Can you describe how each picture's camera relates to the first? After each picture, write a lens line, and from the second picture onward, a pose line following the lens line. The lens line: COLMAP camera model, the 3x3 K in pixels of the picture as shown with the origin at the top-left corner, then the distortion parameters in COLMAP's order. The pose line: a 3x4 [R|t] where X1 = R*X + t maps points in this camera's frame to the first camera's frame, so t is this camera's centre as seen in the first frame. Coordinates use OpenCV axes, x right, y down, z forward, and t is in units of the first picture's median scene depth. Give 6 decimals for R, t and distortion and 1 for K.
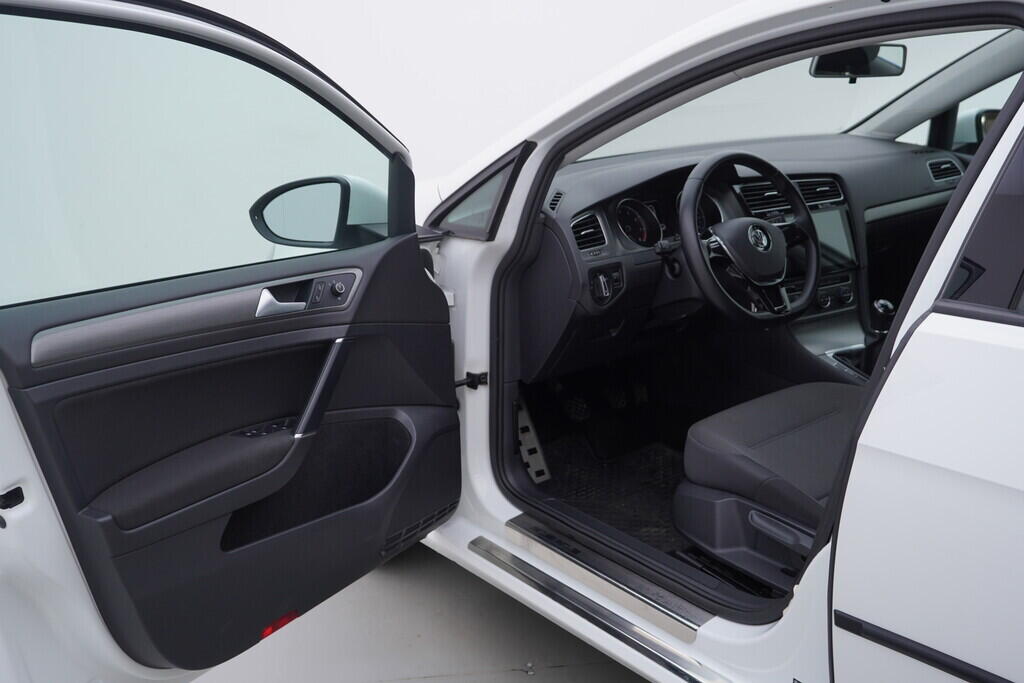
lens RADIAL K [[1052.8, 0, 510.7], [0, 1052.8, 337.0], [0, 0, 1]] dist [-0.011898, 0.000000]
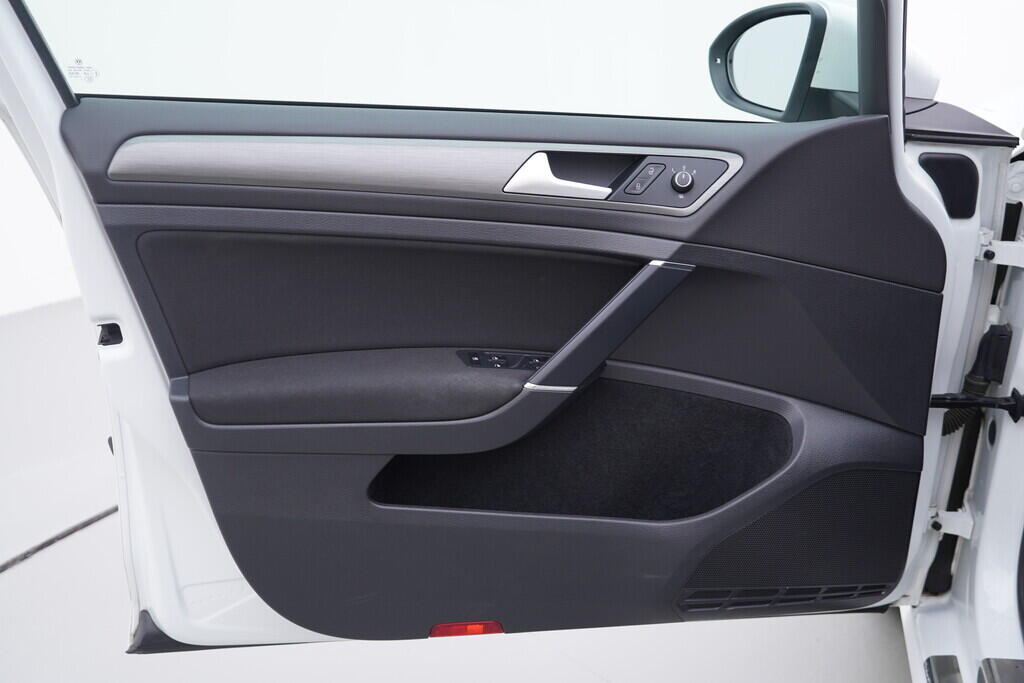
lens RADIAL K [[1052.8, 0, 512.5], [0, 1052.8, 339.7], [0, 0, 1]] dist [-0.011898, 0.000000]
pose [[0.628482, 0.308003, -0.714244, 0.231987], [-0.222748, 0.951069, 0.214127, -0.065687], [0.745247, 0.024521, 0.666337, 0.520923]]
